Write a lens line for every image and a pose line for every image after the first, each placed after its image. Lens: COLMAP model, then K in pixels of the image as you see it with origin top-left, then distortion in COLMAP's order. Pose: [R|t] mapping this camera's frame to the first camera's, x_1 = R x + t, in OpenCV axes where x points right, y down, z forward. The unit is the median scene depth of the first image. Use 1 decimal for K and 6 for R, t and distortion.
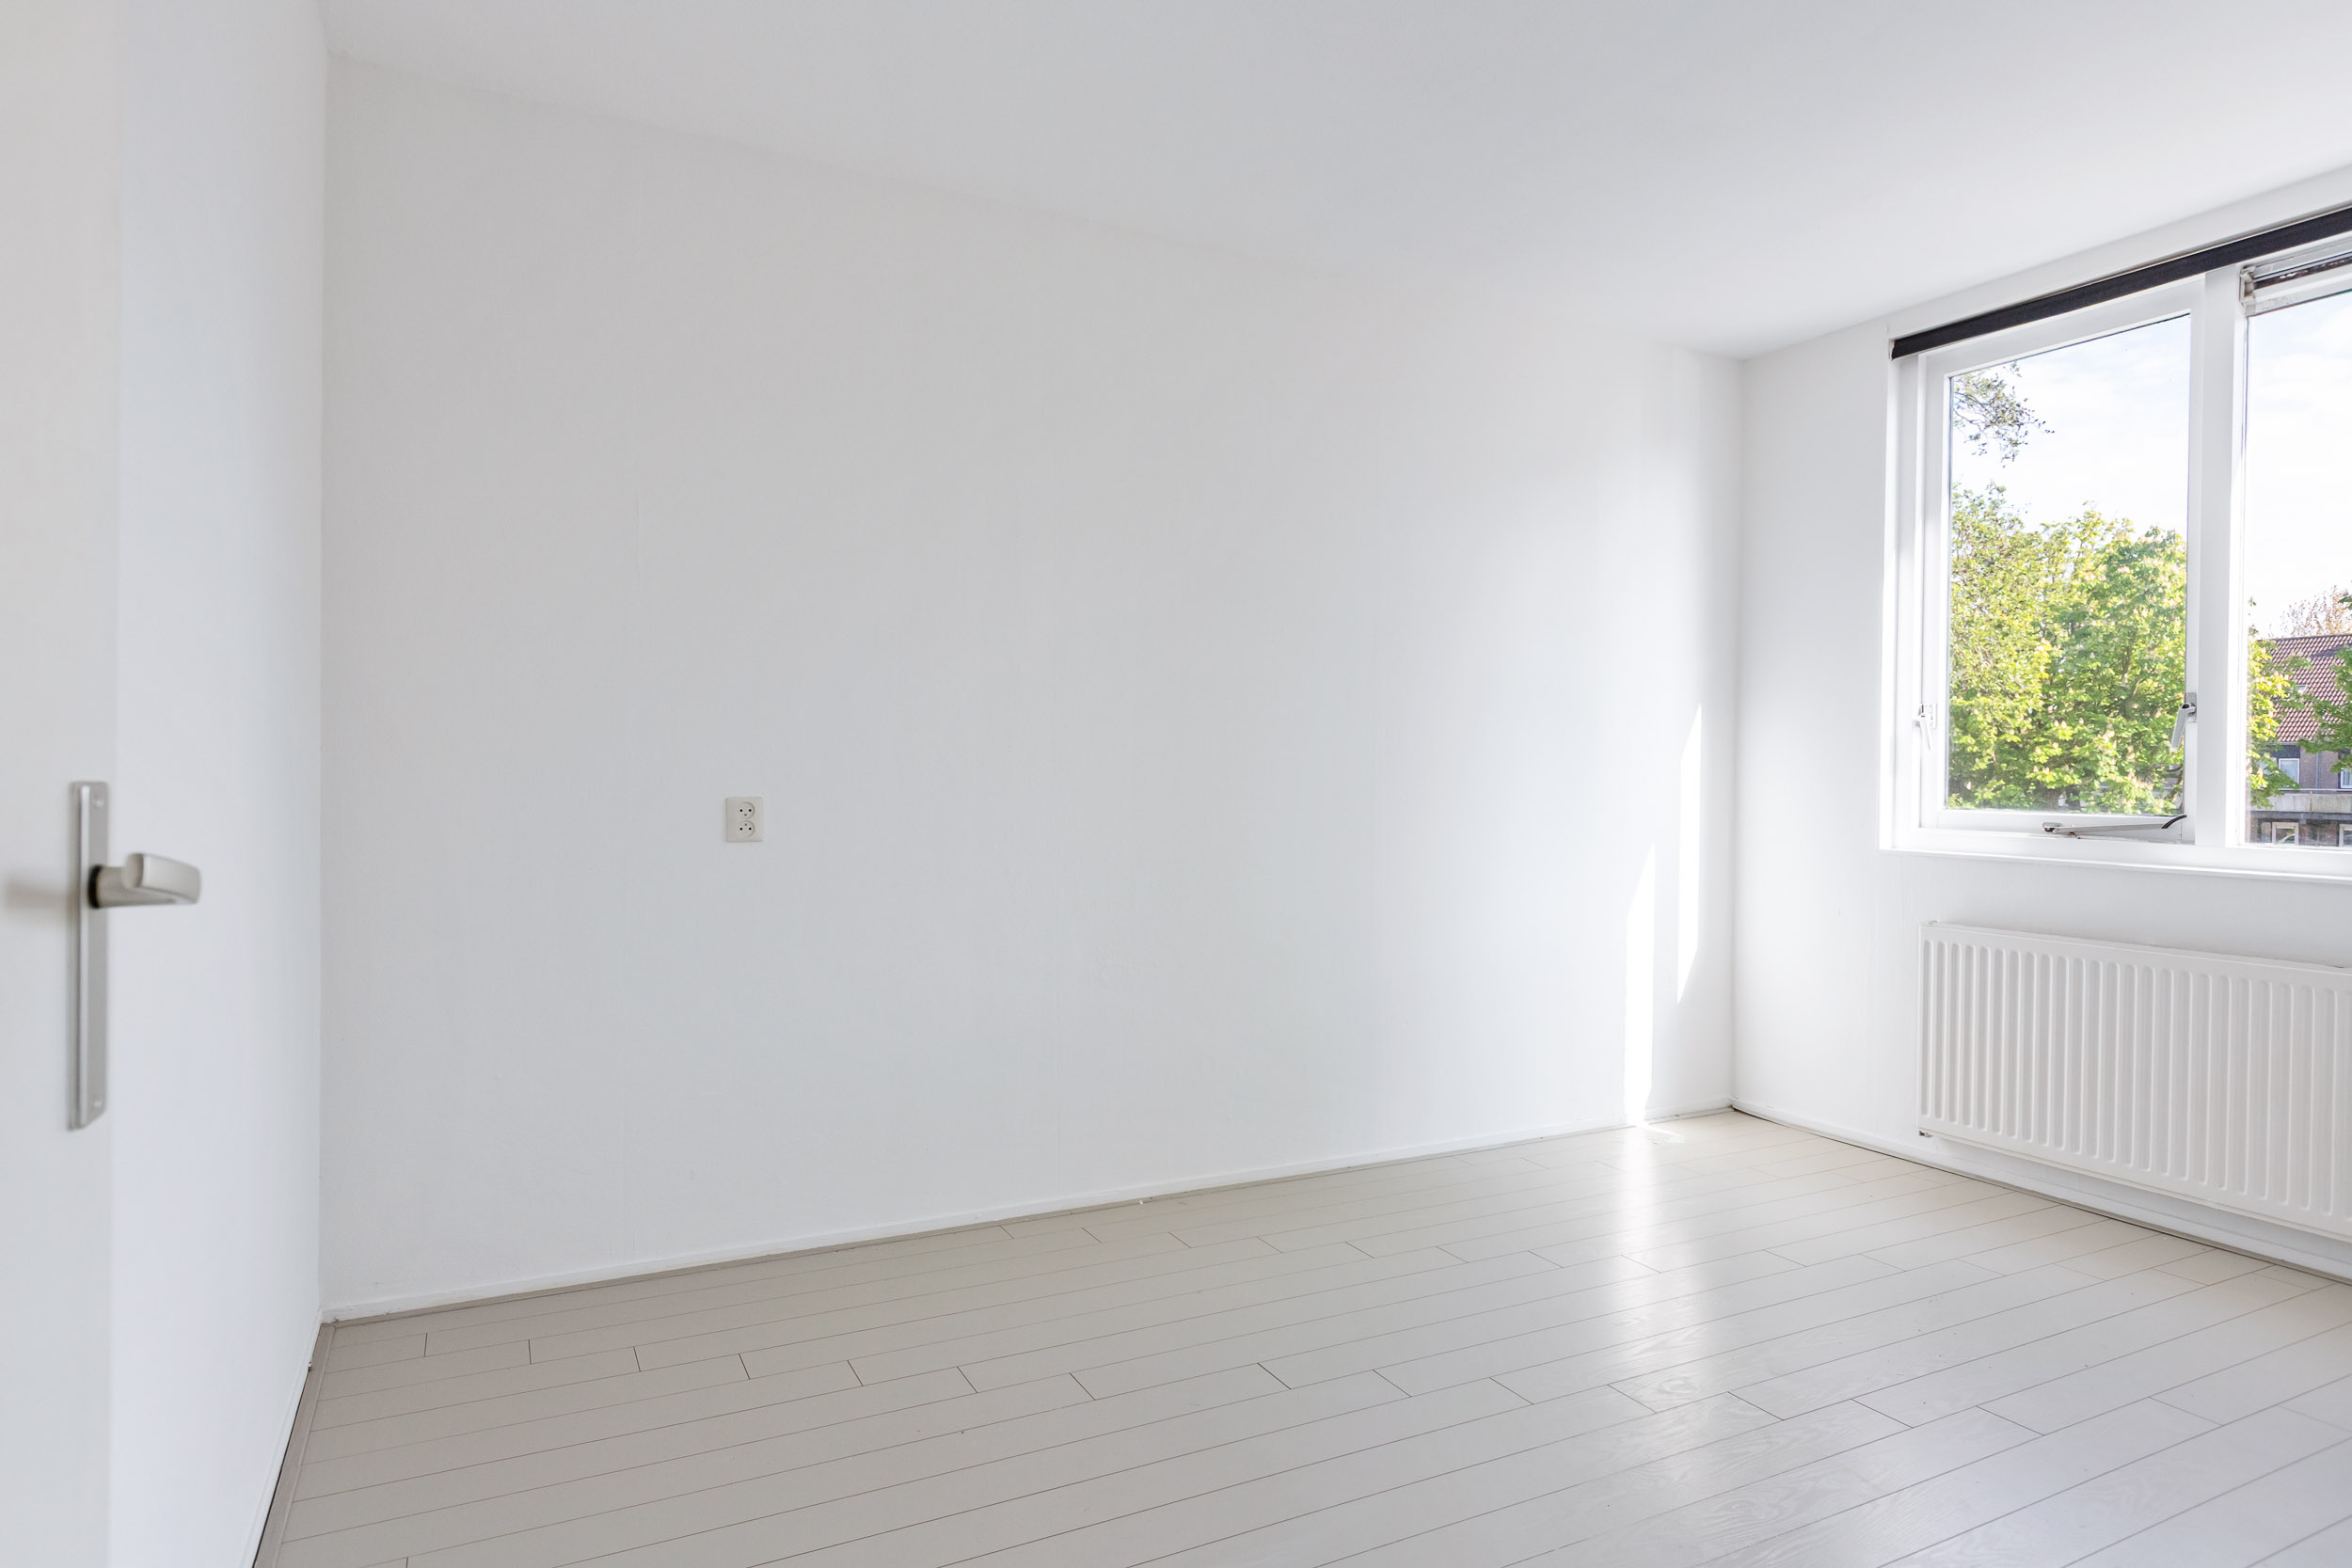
lens RADIAL K [[1280.6, 0, 1155.8], [0, 1280.6, 784.5], [0, 0, 1]] dist [-0.000899, -0.004271]
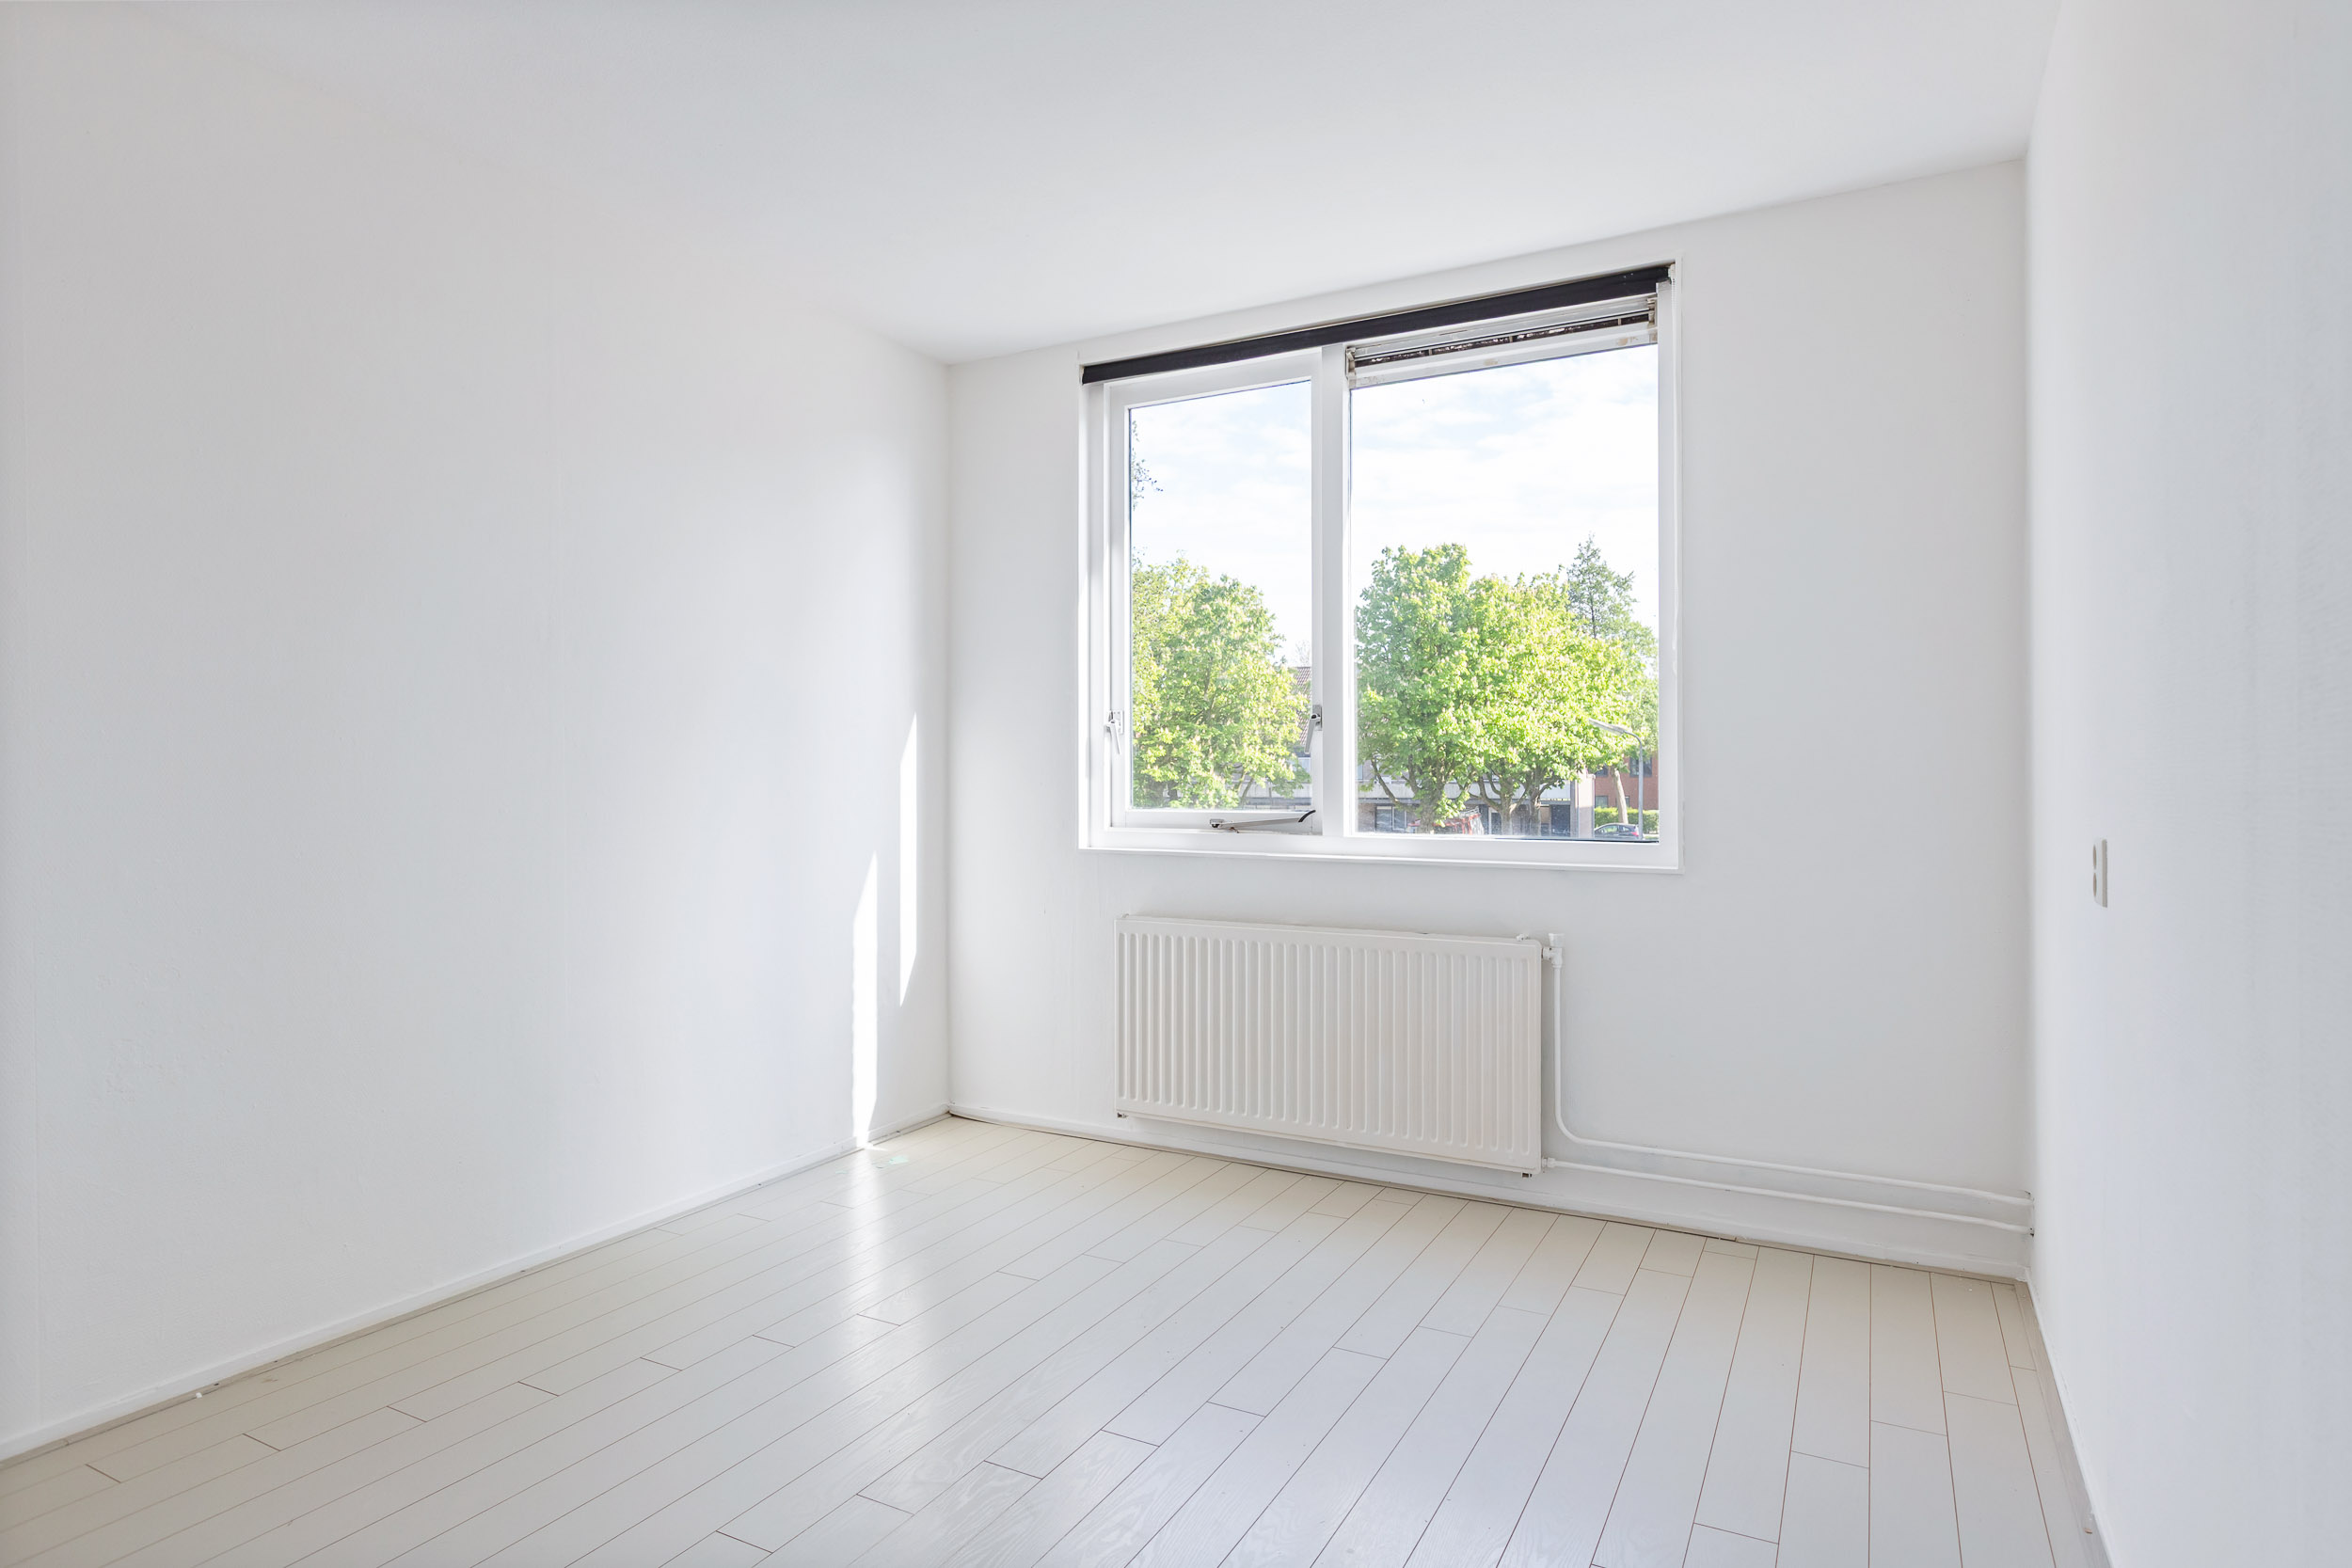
lens RADIAL K [[1280.6, 0, 1164.9], [0, 1280.6, 774.2], [0, 0, 1]] dist [-0.000899, -0.004271]
pose [[0.816386, -0.009350, 0.577431, 0.019610], [0.014333, 0.999889, -0.004075, -0.005090], [-0.577329, 0.011603, 0.816429, 0.111589]]
